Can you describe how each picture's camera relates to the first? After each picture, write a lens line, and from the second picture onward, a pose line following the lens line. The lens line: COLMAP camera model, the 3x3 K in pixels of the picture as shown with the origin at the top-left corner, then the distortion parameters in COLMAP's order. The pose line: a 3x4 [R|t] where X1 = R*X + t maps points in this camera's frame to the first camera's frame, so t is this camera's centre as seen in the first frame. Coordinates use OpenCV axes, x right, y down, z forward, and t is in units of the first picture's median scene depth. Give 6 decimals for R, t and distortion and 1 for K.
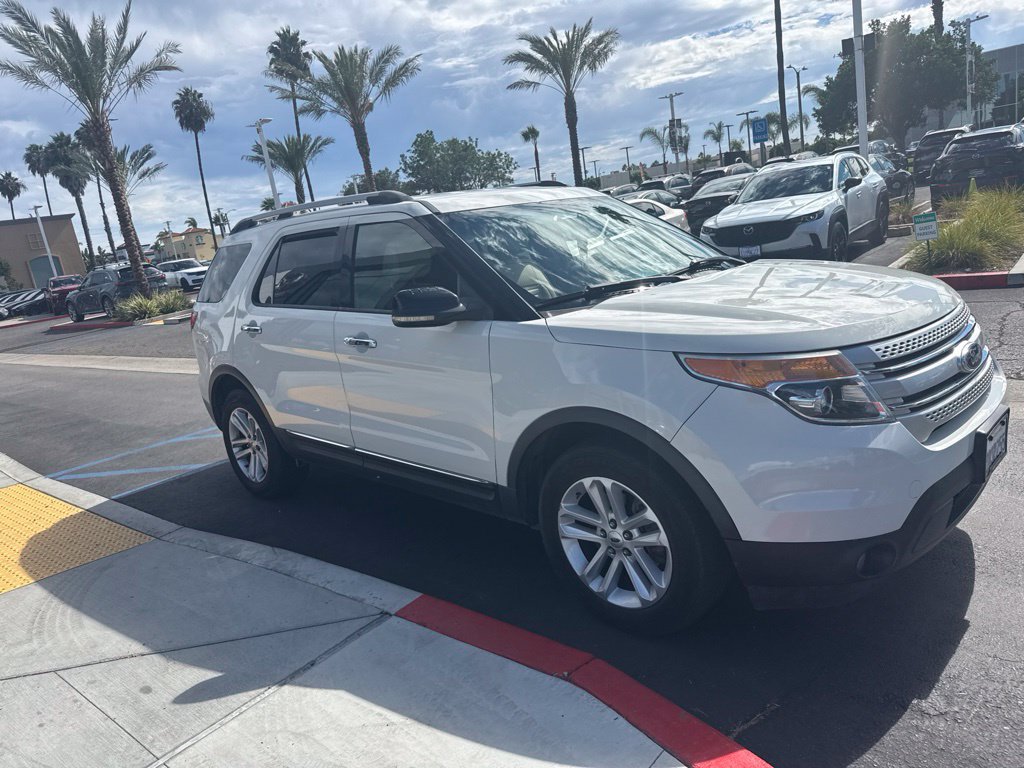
lens RADIAL K [[727.3, 0, 508.7], [0, 727.3, 384.0], [0, 0, 1]] dist [0.031104, -0.043942]
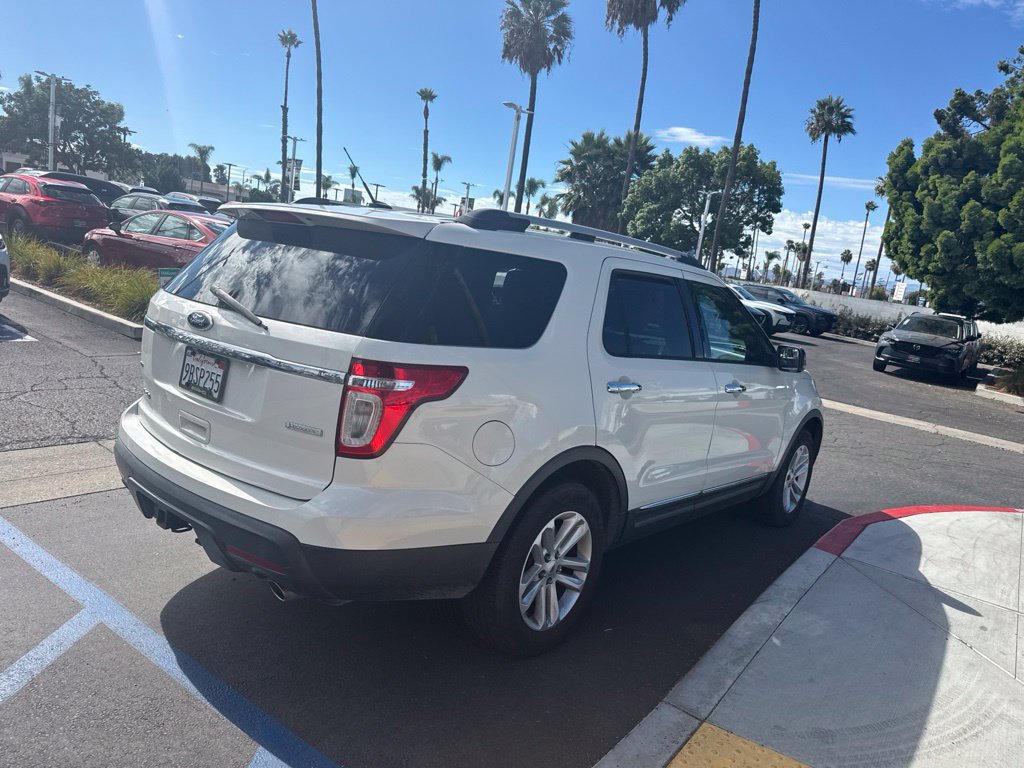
lens RADIAL K [[722.5, 0, 508.3], [0, 722.5, 388.4], [0, 0, 1]] dist [0.058140, -0.071326]
pose [[-0.092691, -0.041185, 0.994843, -1.314922], [0.094355, 0.994285, 0.049953, -0.150692], [-0.991214, 0.098498, -0.088276, 1.451170]]
